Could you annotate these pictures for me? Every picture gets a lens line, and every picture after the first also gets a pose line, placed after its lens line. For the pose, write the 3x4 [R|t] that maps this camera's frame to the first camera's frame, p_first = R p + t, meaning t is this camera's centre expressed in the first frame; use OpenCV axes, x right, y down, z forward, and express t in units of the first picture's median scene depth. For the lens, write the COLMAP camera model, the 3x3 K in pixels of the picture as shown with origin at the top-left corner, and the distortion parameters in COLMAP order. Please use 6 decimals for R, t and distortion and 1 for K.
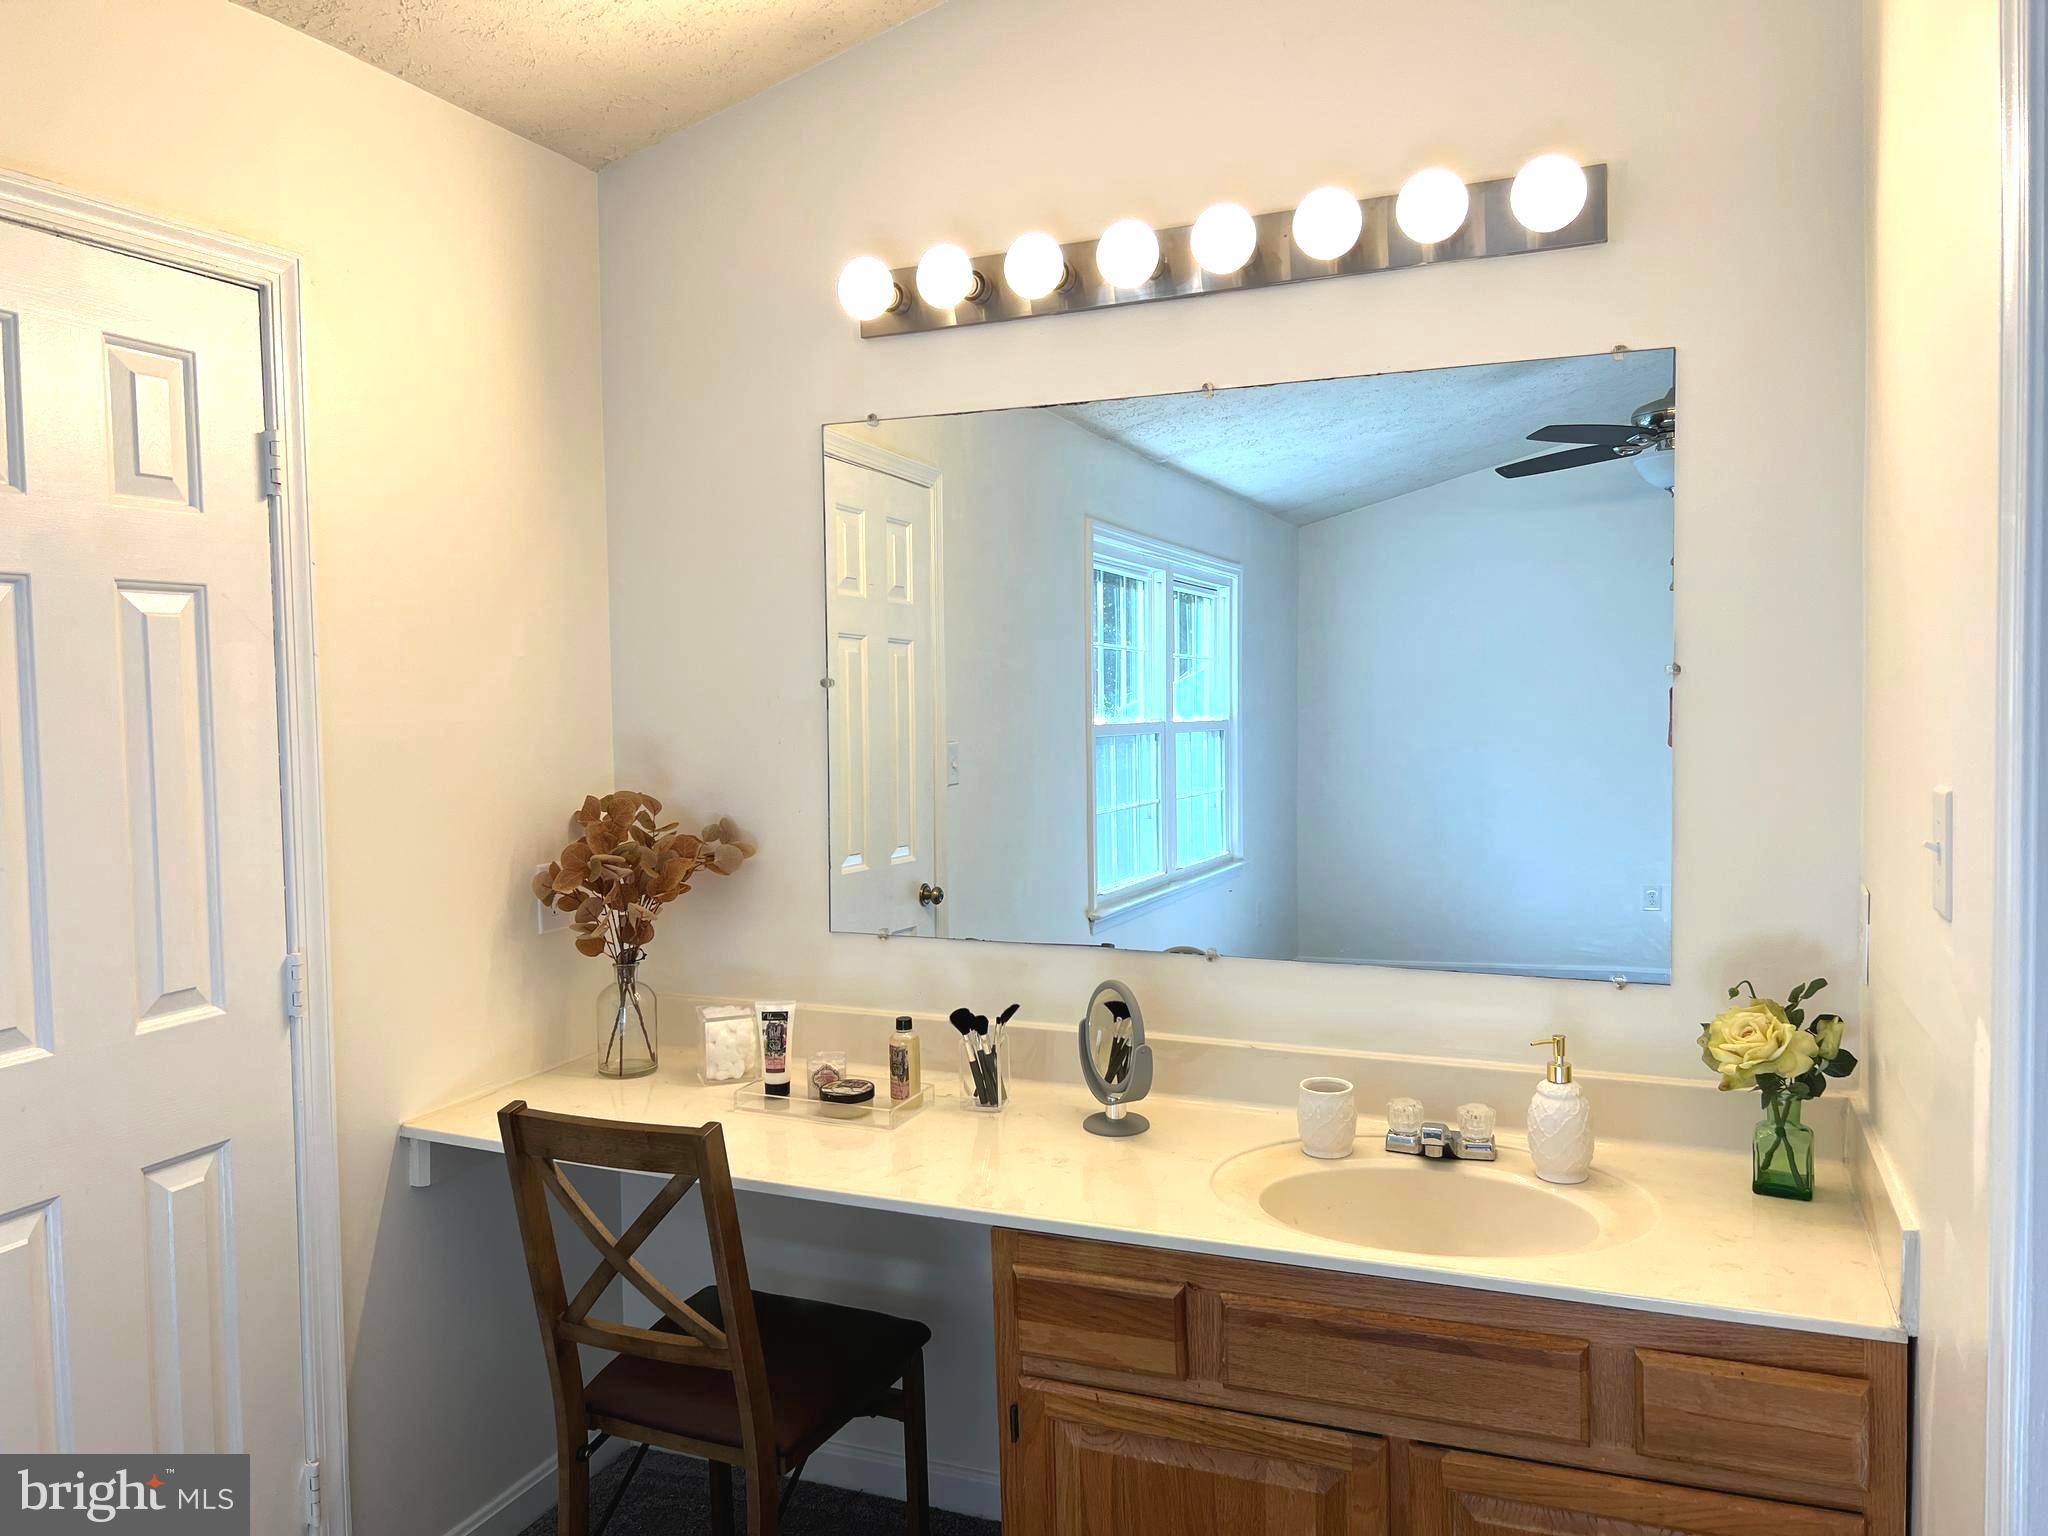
lens RADIAL K [[1567.7, 0, 1142.7], [0, 1567.7, 767.0], [0, 0, 1]] dist [0.012911, -0.001195]
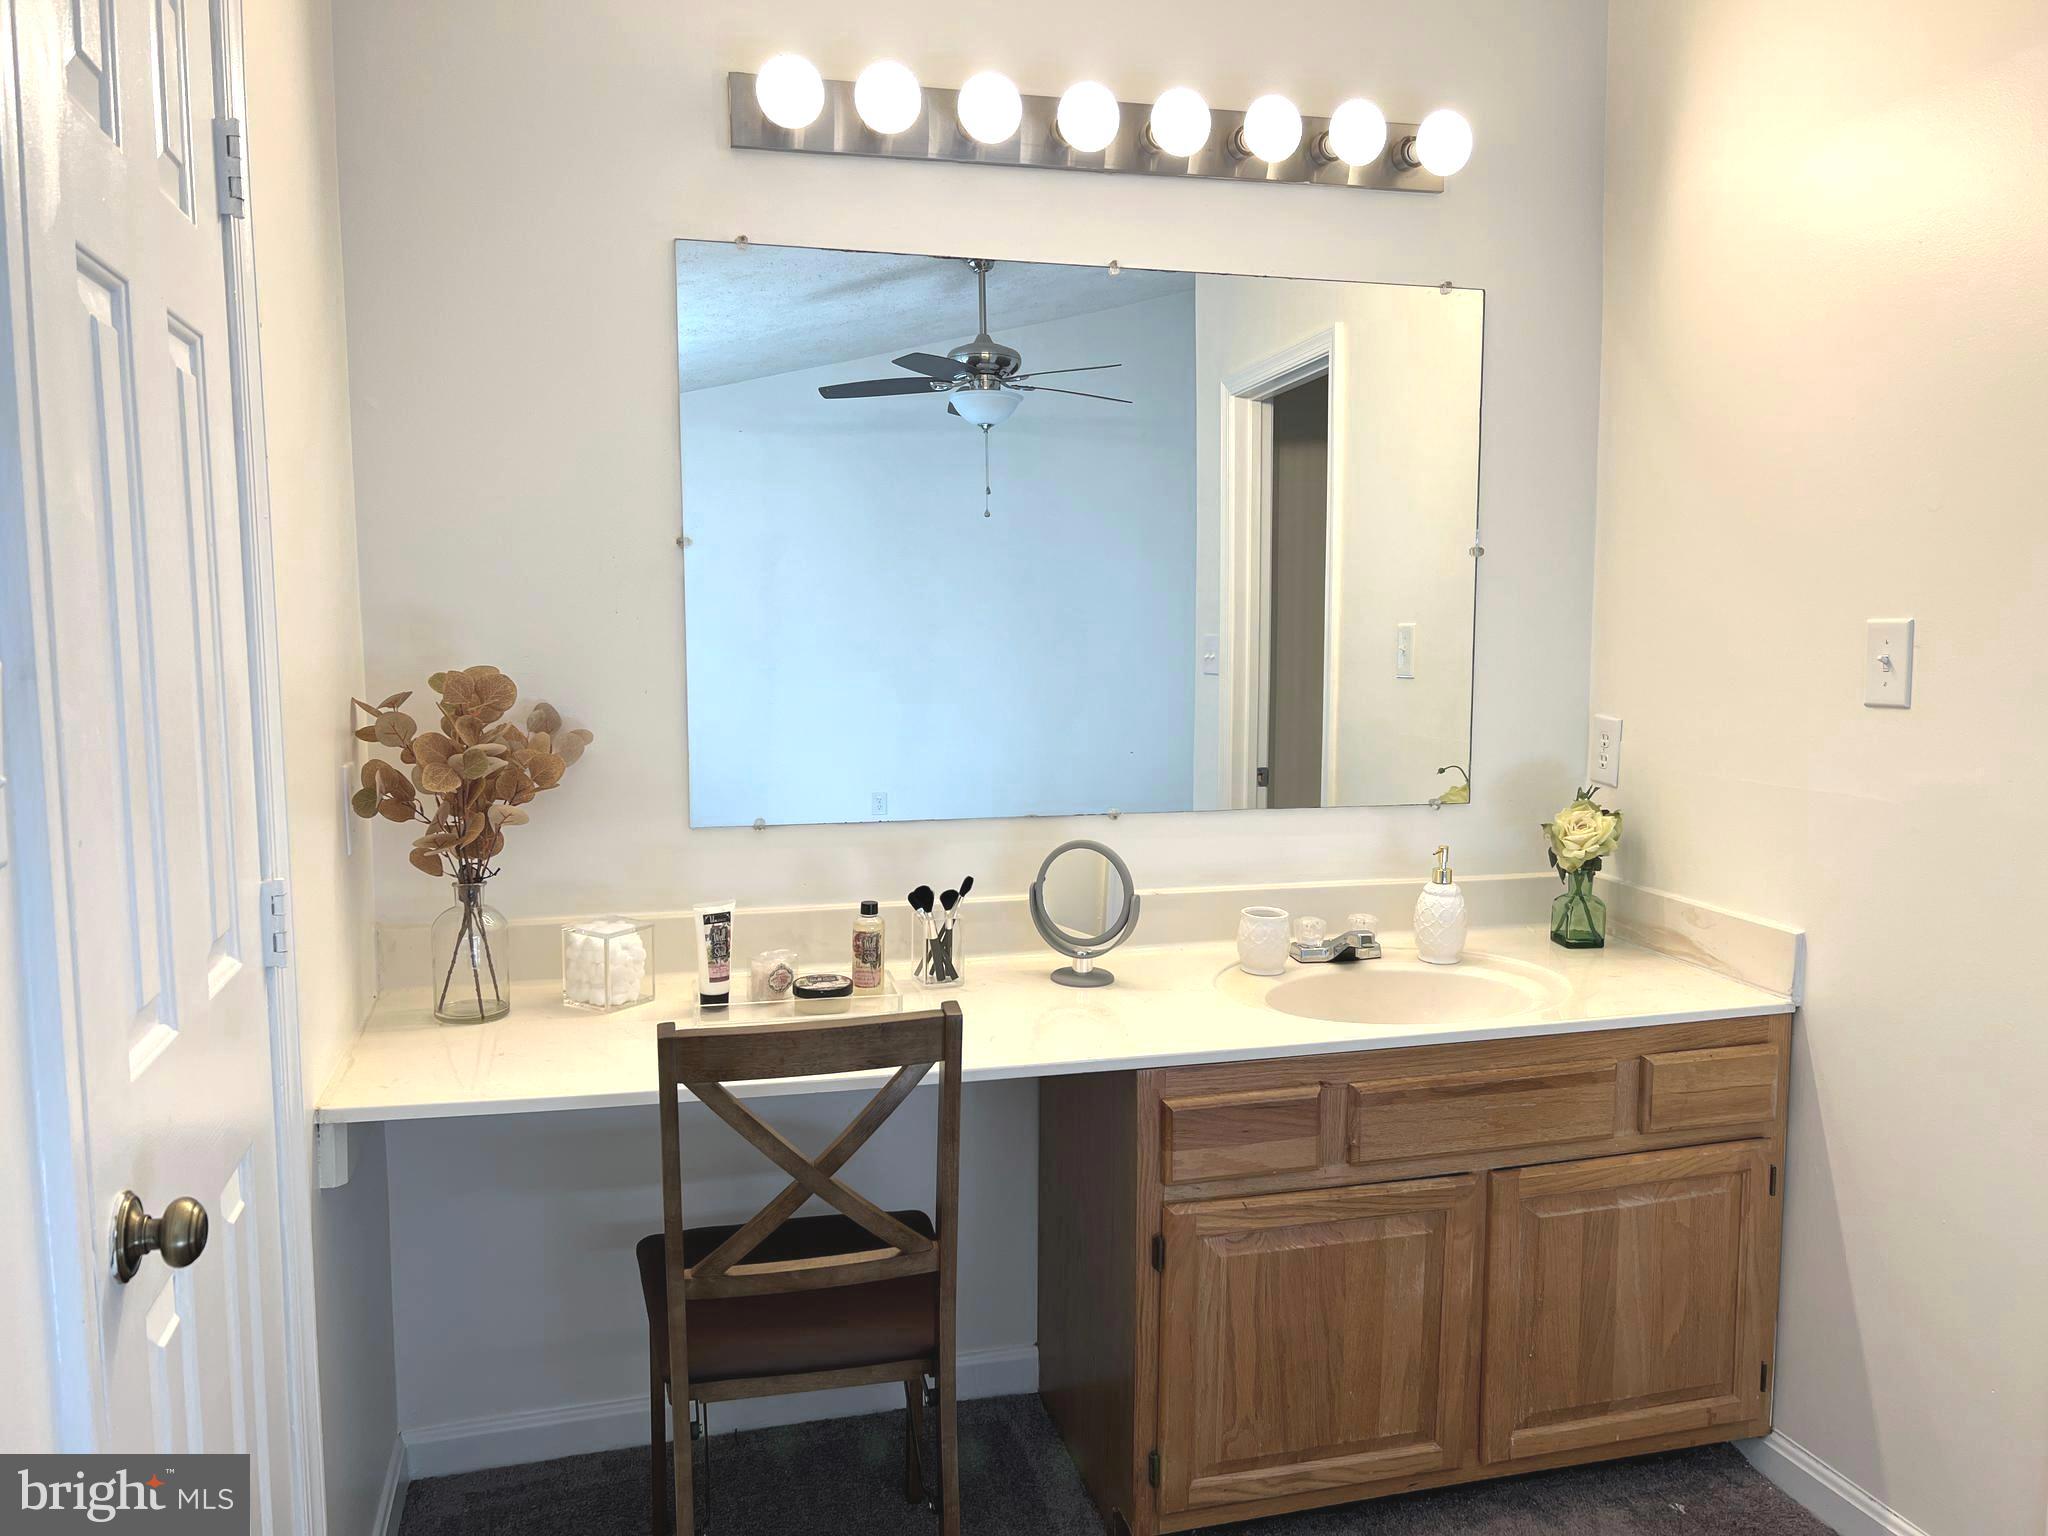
lens RADIAL K [[1567.7, 0, 1142.7], [0, 1567.7, 767.0], [0, 0, 1]] dist [0.012911, -0.001195]
pose [[0.783591, -0.053347, 0.618982, -0.688998], [0.023647, 0.998146, 0.056088, 0.035726], [-0.620827, -0.029313, 0.783400, 0.193669]]
